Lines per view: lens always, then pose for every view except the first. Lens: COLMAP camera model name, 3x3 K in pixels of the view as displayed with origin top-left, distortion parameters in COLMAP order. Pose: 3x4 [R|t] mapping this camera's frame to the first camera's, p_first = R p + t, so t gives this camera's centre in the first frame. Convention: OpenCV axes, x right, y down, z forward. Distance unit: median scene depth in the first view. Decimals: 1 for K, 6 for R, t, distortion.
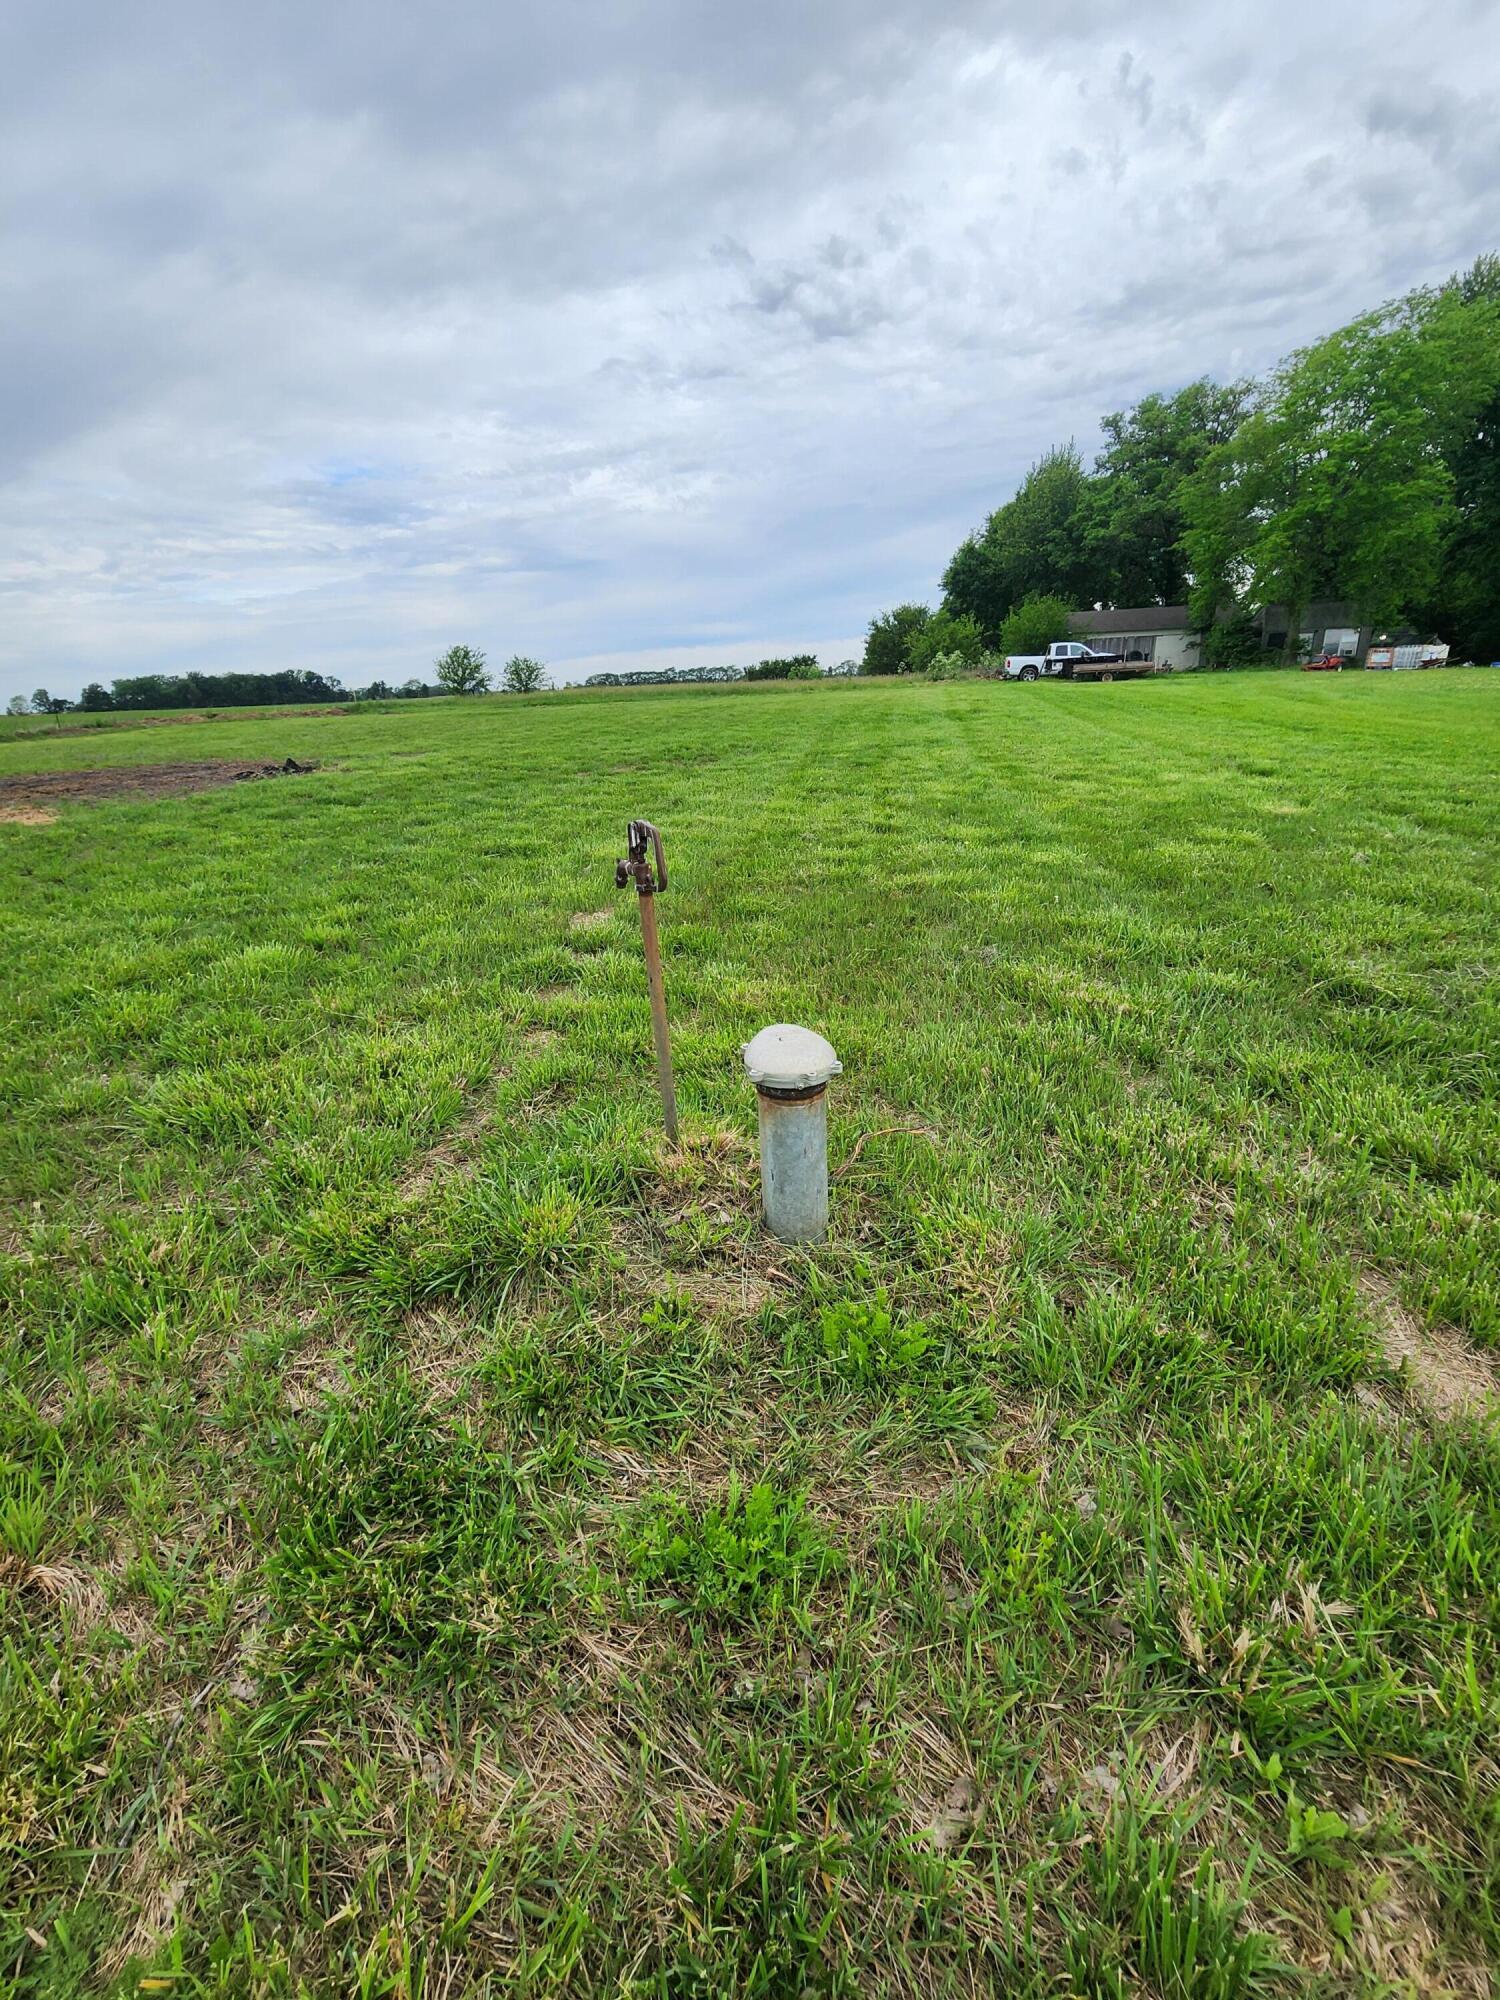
lens RADIAL K [[803.6, 0, 738.0], [0, 803.6, 1007.9], [0, 0, 1]] dist [0.000405, 0.000026]
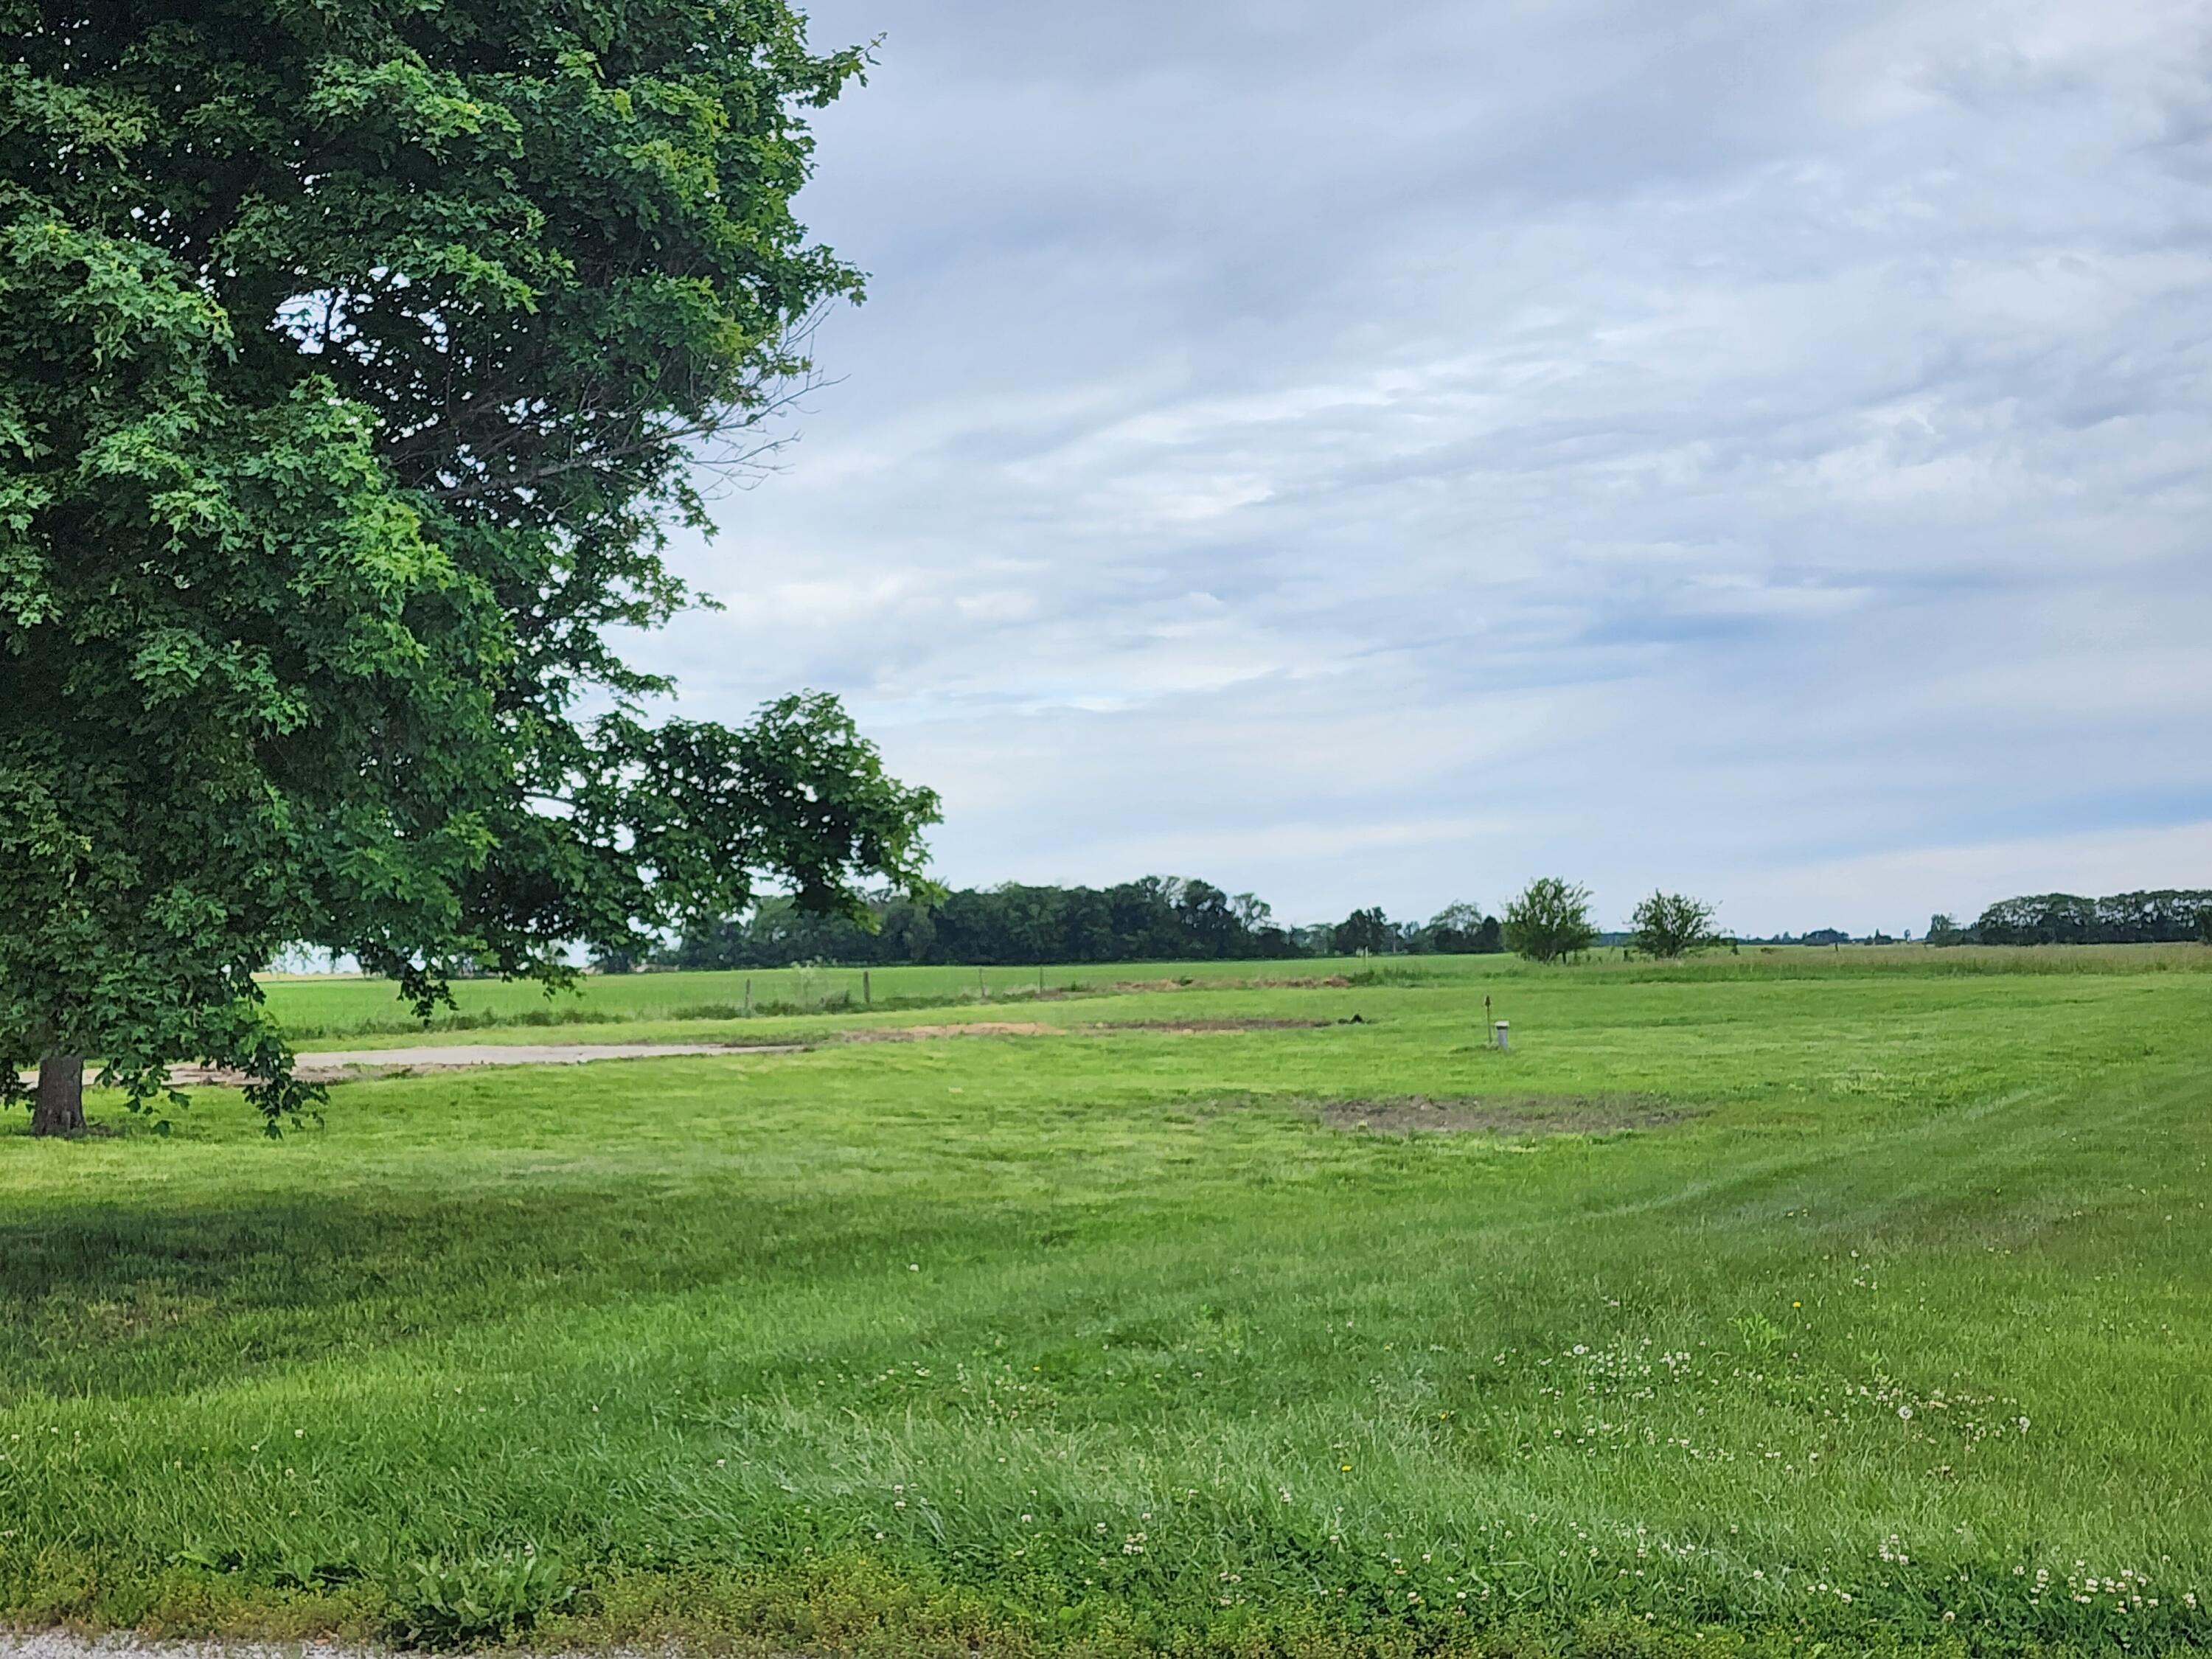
lens RADIAL K [[1491.4, 0, 1102.7], [0, 1491.4, 833.6], [0, 0, 1]] dist [0.006672, 0.000456]
pose [[0.828930, -0.027095, -0.558695, -0.172005], [-0.221924, 0.900918, -0.372958, -0.161266], [0.513443, 0.433144, 0.740785, 0.431502]]
